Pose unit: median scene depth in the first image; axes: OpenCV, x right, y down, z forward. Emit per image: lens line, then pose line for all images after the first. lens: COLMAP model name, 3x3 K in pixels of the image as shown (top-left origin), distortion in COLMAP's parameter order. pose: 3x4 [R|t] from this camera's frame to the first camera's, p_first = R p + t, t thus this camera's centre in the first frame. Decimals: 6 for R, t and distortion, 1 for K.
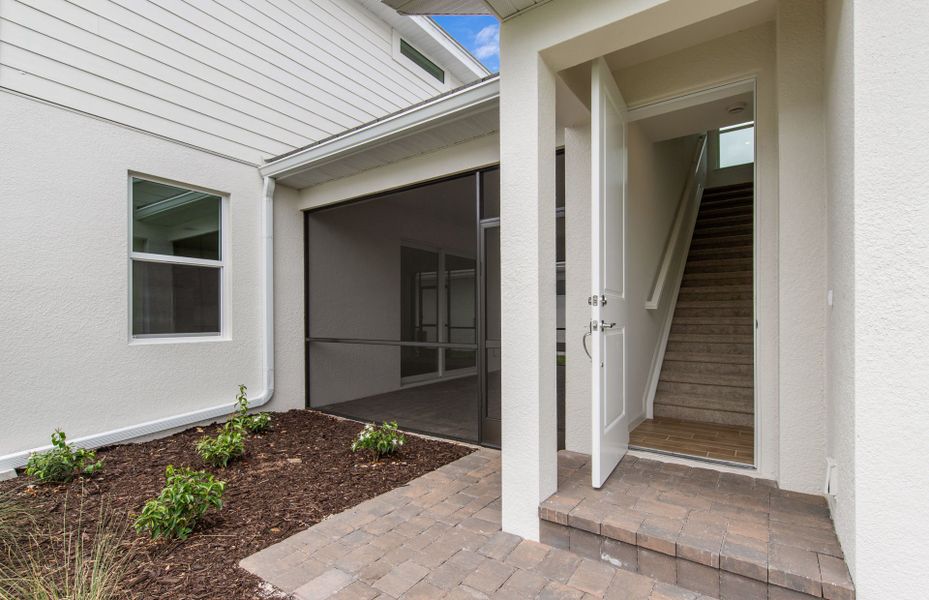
lens RADIAL K [[429.5, 0, 461.5], [0, 429.5, 314.4], [0, 0, 1]] dist [0.000621, 0.000566]
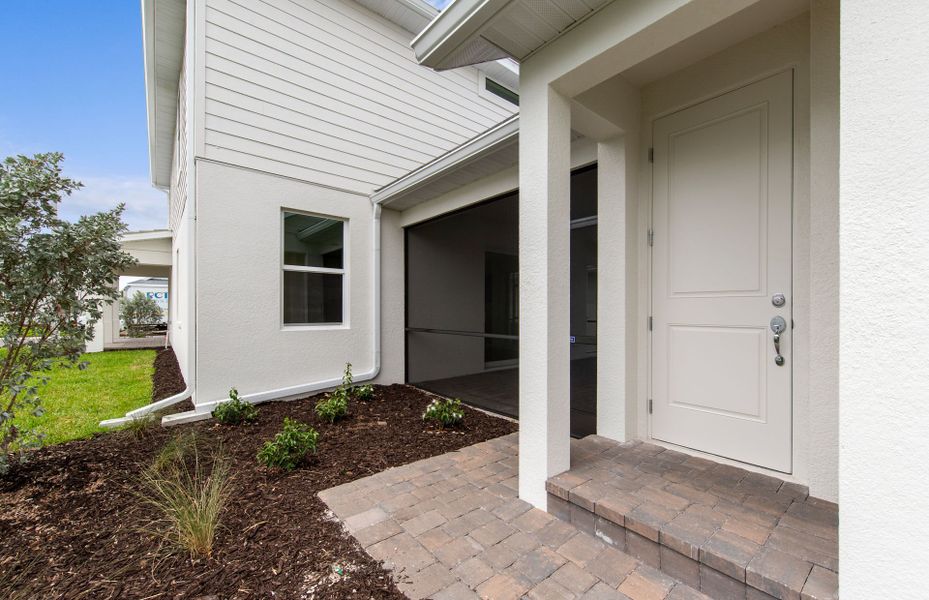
lens RADIAL K [[369.9, 0, 464.6], [0, 369.9, 307.7], [0, 0, 1]] dist [-0.000192, -0.000102]
pose [[0.962926, 0.004105, -0.269733, 0.188255], [-0.003853, 0.999992, 0.001467, -0.012788], [0.269737, -0.000373, 0.962934, -0.007754]]
